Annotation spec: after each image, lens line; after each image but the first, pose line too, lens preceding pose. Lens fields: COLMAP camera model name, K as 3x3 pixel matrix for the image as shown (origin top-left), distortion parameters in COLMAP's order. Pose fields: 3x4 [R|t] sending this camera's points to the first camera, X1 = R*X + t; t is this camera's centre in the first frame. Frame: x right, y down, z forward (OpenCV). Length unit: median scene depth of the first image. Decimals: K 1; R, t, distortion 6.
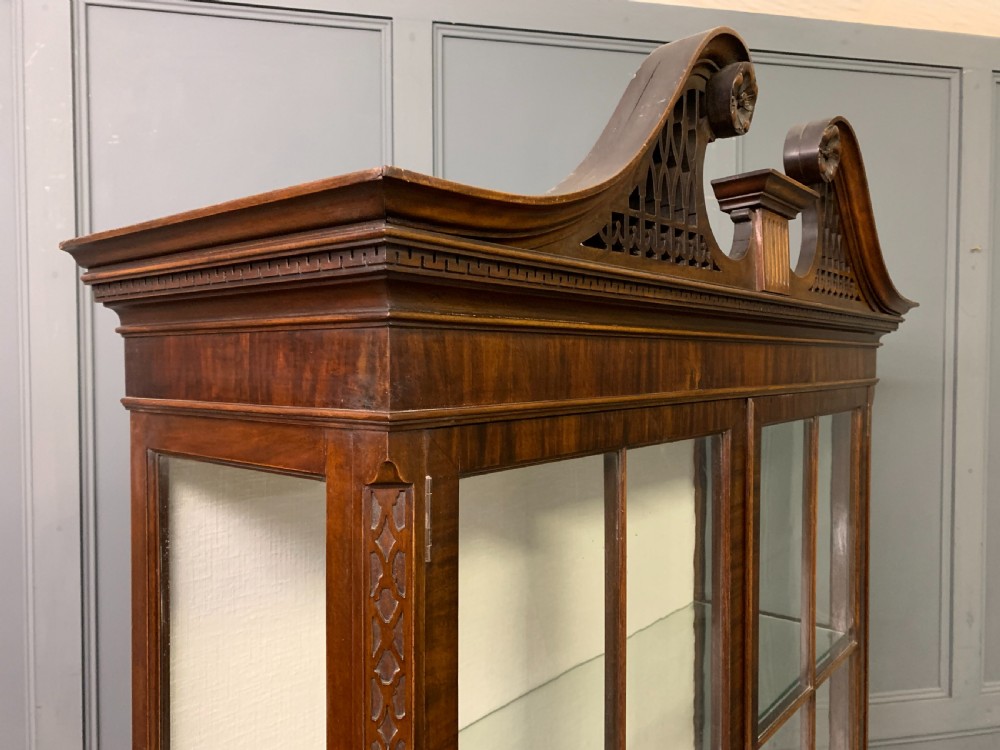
lens RADIAL K [[774.2, 0, 500.0], [0, 774.2, 375.0], [0, 0, 1]] dist [0.086411, -0.154177]
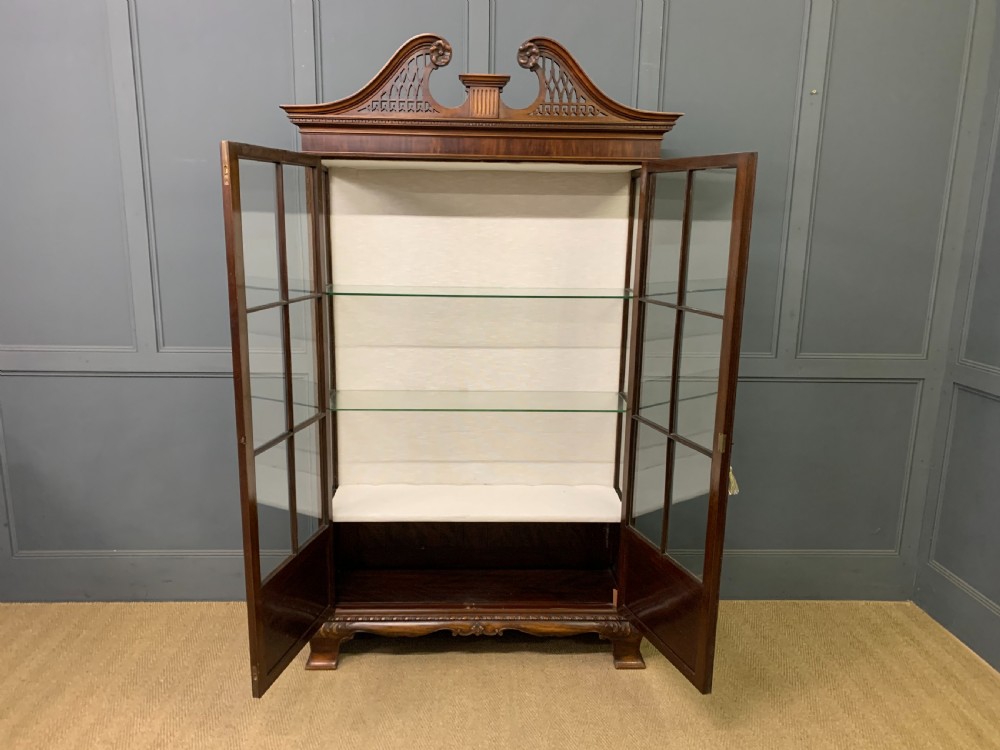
lens RADIAL K [[758.0, 0, 490.0], [0, 758.0, 387.0], [0, 0, 1]] dist [0.006135, 0.000610]
pose [[0.657308, 0.171938, -0.733746, 3.590300], [-0.030237, 0.978859, 0.202288, 0.405272], [0.753015, -0.110779, 0.648611, -1.167284]]
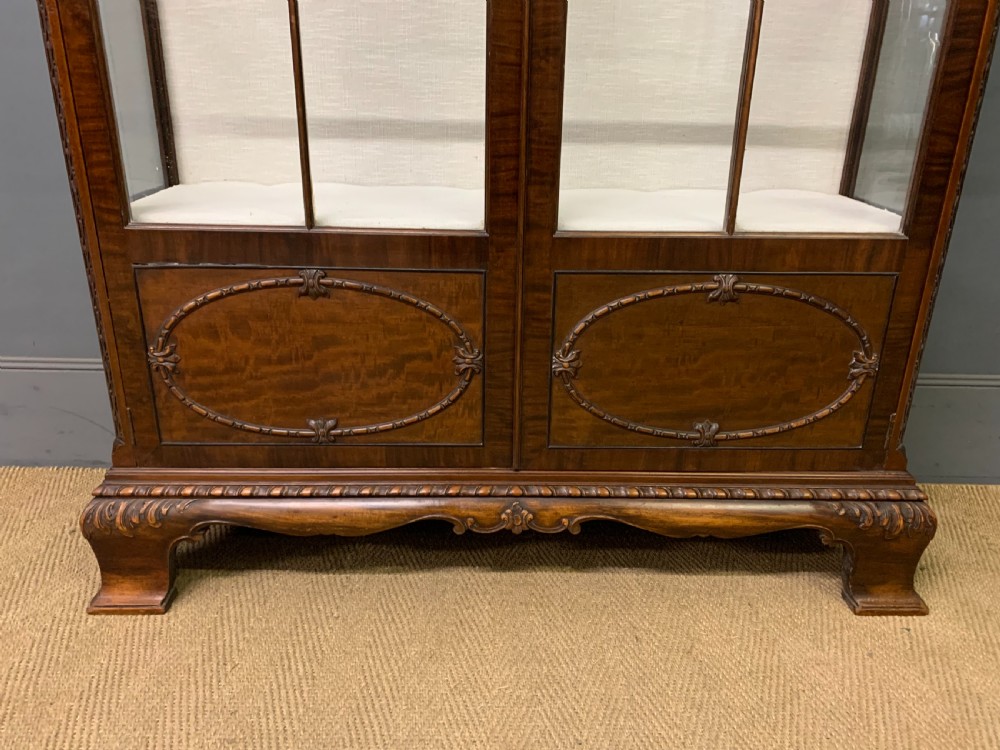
lens RADIAL K [[770.2, 0, 502.3], [0, 770.2, 386.9], [0, 0, 1]] dist [0.074142, -0.125983]
pose [[0.654454, 0.287303, -0.699390, 1.669738], [-0.035455, 0.935639, 0.351174, 1.781857], [0.755270, -0.205030, 0.622519, 0.423380]]
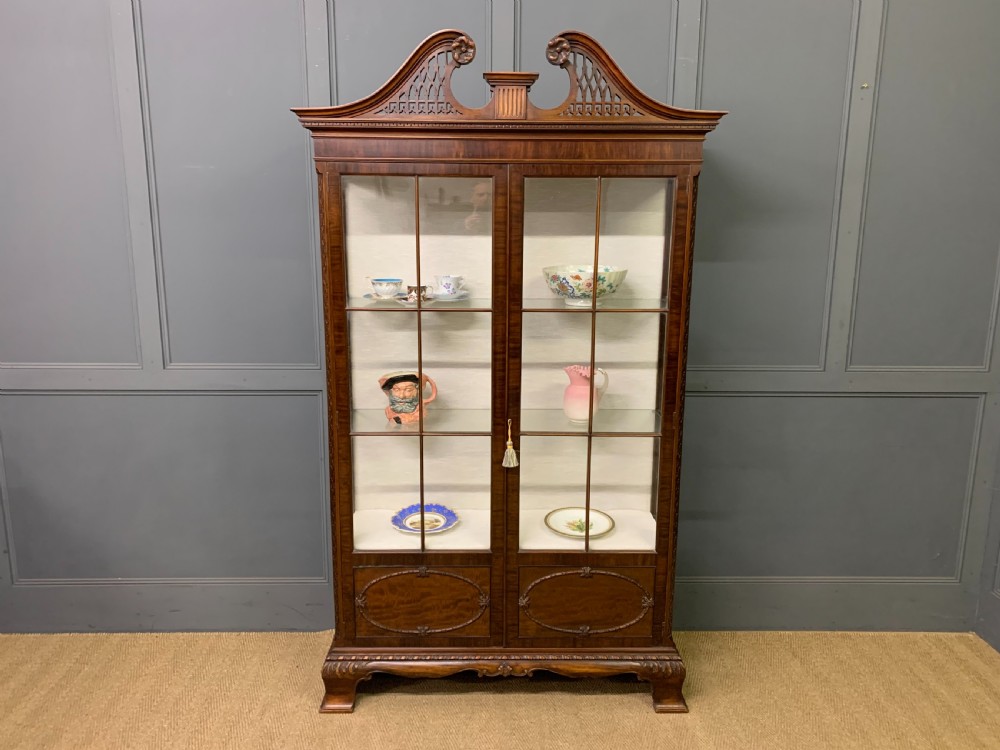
lens RADIAL K [[761.9, 0, 493.9], [0, 761.9, 372.6], [0, 0, 1]] dist [0.013190, -0.007225]
pose [[0.642507, 0.156922, -0.750040, 3.331139], [-0.021160, 0.982067, 0.187340, 0.346718], [0.765988, -0.104497, 0.634305, -0.994754]]
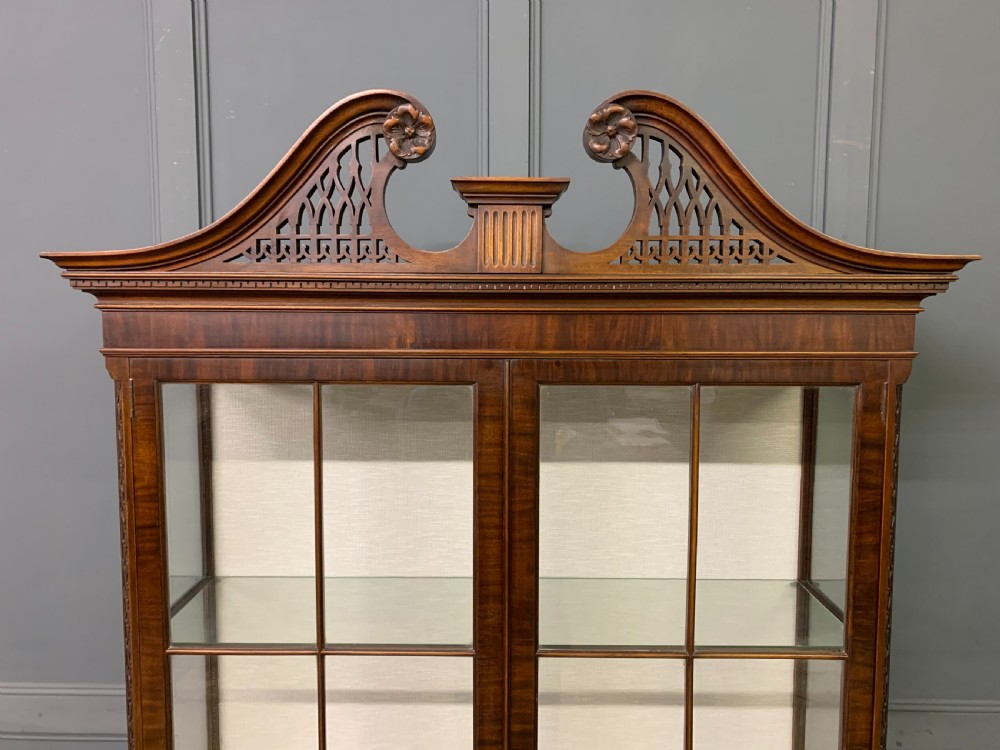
lens RADIAL K [[757.7, 0, 497.0], [0, 757.7, 380.6], [0, 0, 1]] dist [0.012765, -0.009398]
pose [[0.628888, 0.070455, -0.774297, 1.817575], [-0.018842, 0.996974, 0.075413, -0.037976], [0.777267, -0.032837, 0.628313, 0.367582]]
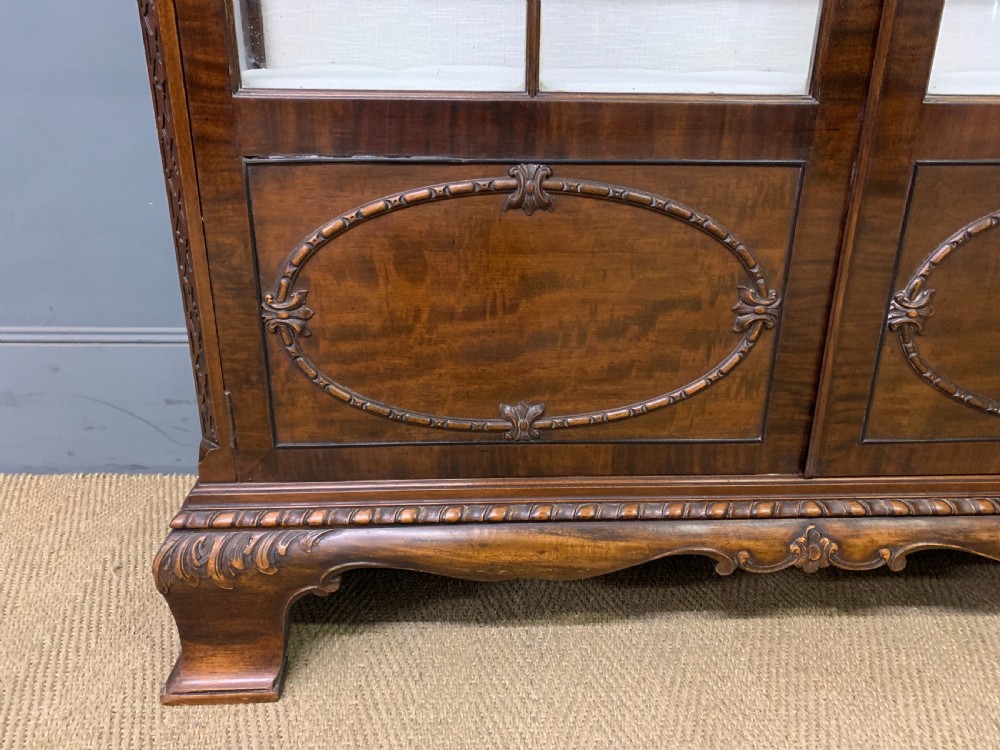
lens RADIAL K [[774.2, 0, 500.0], [0, 774.2, 375.0], [0, 0, 1]] dist [0.086411, -0.154177]
pose [[0.671535, 0.282368, -0.685062, 0.946642], [-0.026358, 0.933061, 0.358751, 2.029892], [0.740504, -0.222857, 0.634025, 0.448152]]
